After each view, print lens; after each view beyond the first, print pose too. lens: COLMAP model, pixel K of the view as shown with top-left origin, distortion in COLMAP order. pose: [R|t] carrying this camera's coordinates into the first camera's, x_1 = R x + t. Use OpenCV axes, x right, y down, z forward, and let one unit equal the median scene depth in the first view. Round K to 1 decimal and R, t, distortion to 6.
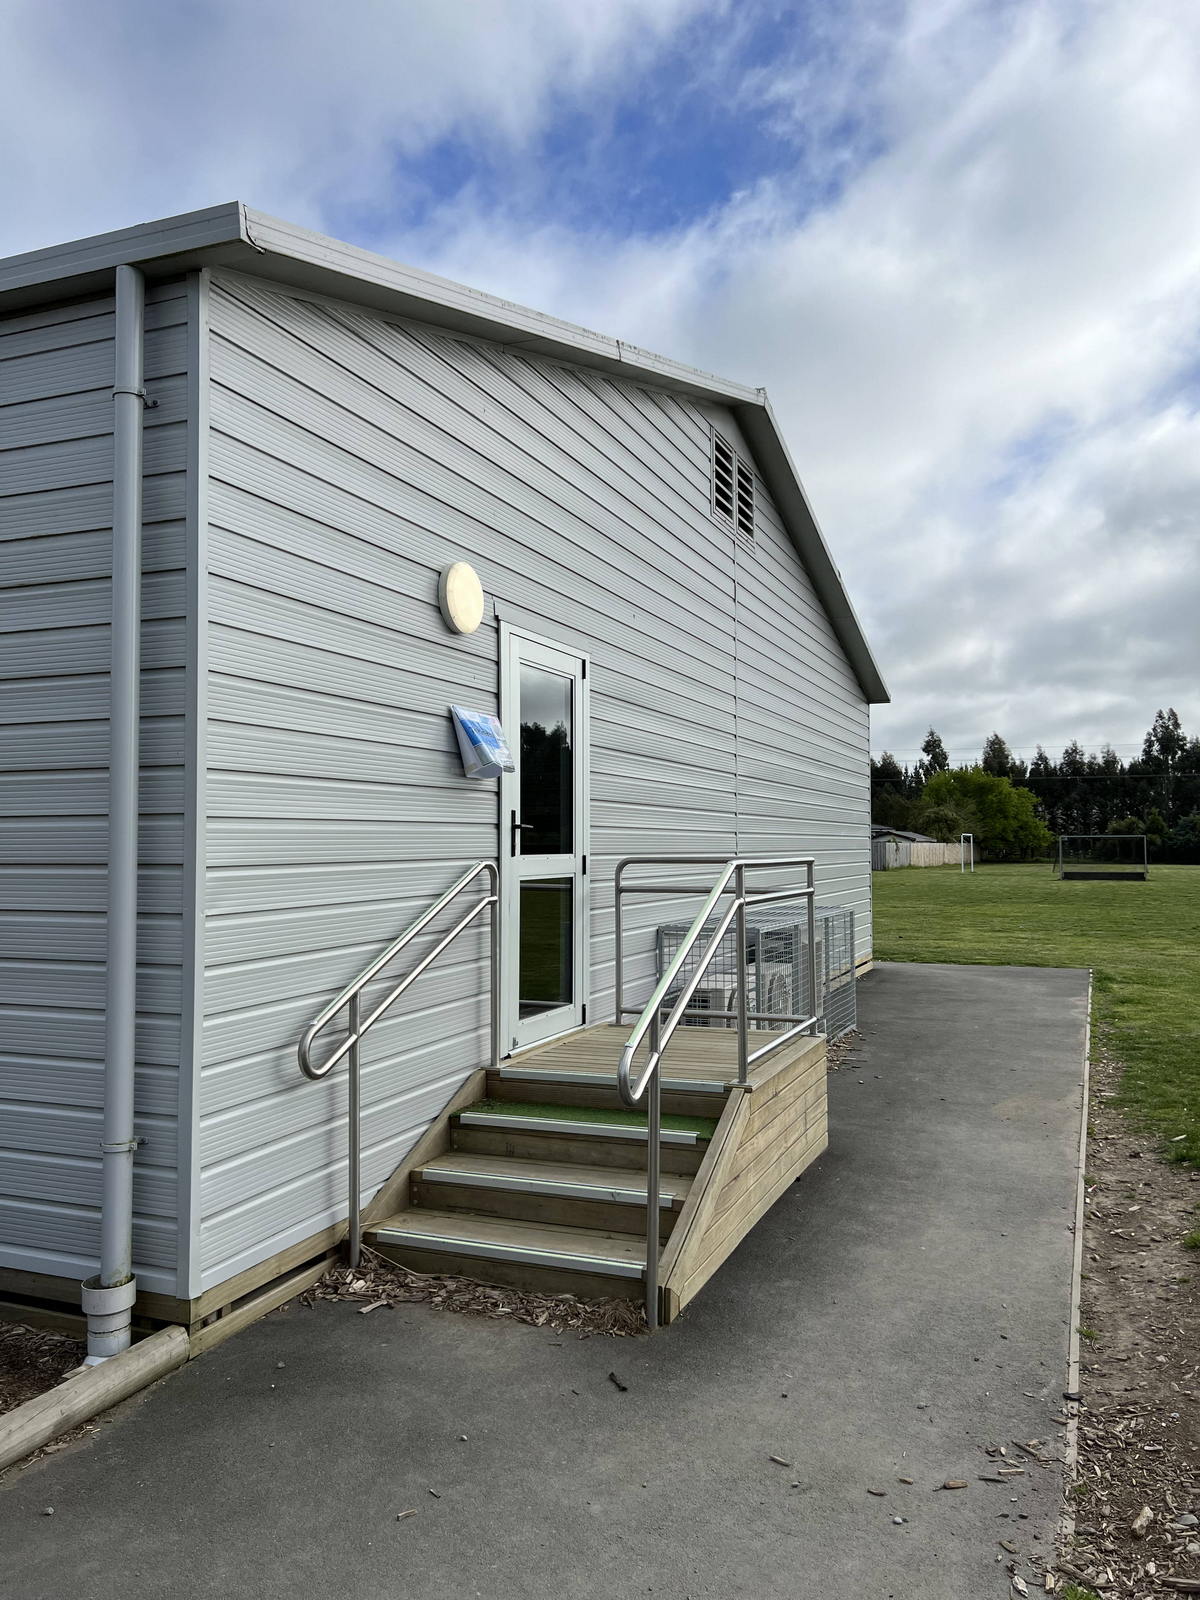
lens RADIAL K [[1202.9, 0, 600.8], [0, 1202.9, 800.2], [0, 0, 1]] dist [0.012609, -0.000470]
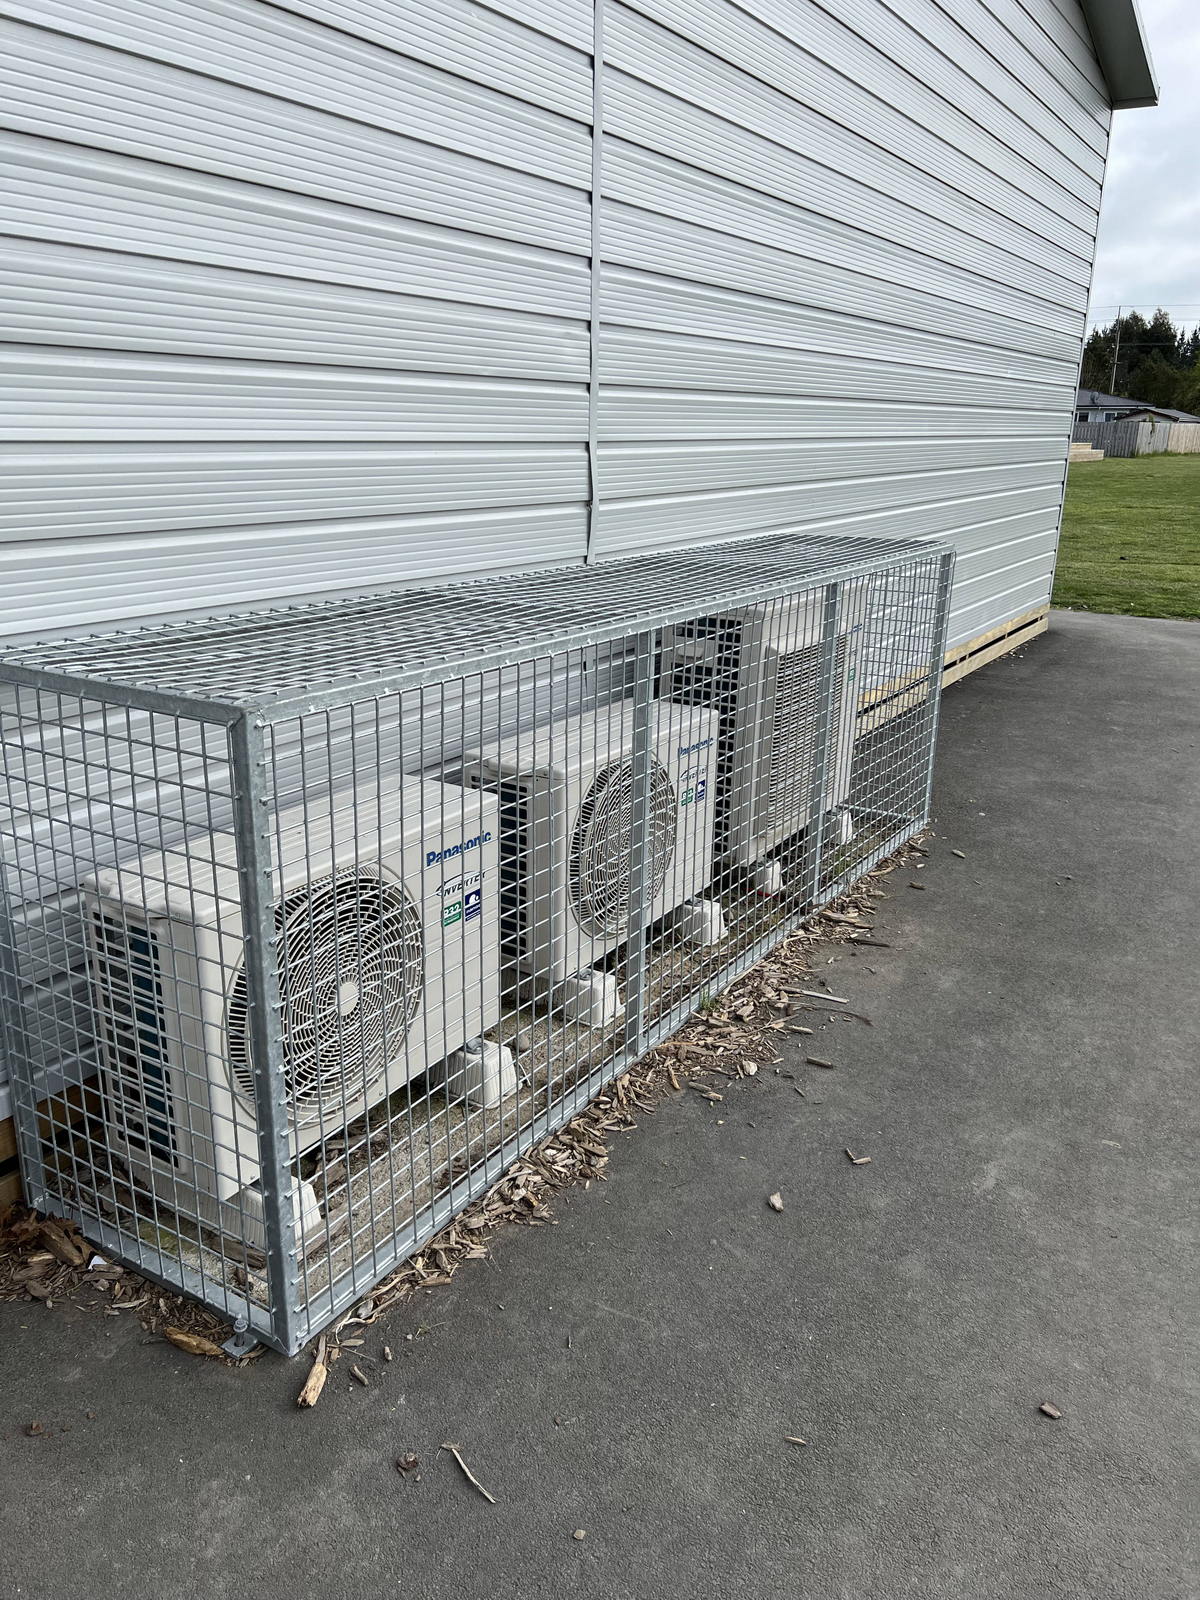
lens RADIAL K [[1202.9, 0, 600.0], [0, 1202.9, 799.0], [0, 0, 1]] dist [0.012609, -0.000470]
pose [[0.984642, 0.068829, -0.160446, 0.060708], [-0.011157, 0.941936, 0.335607, 0.013227], [0.174230, -0.328662, 0.928238, 0.214335]]
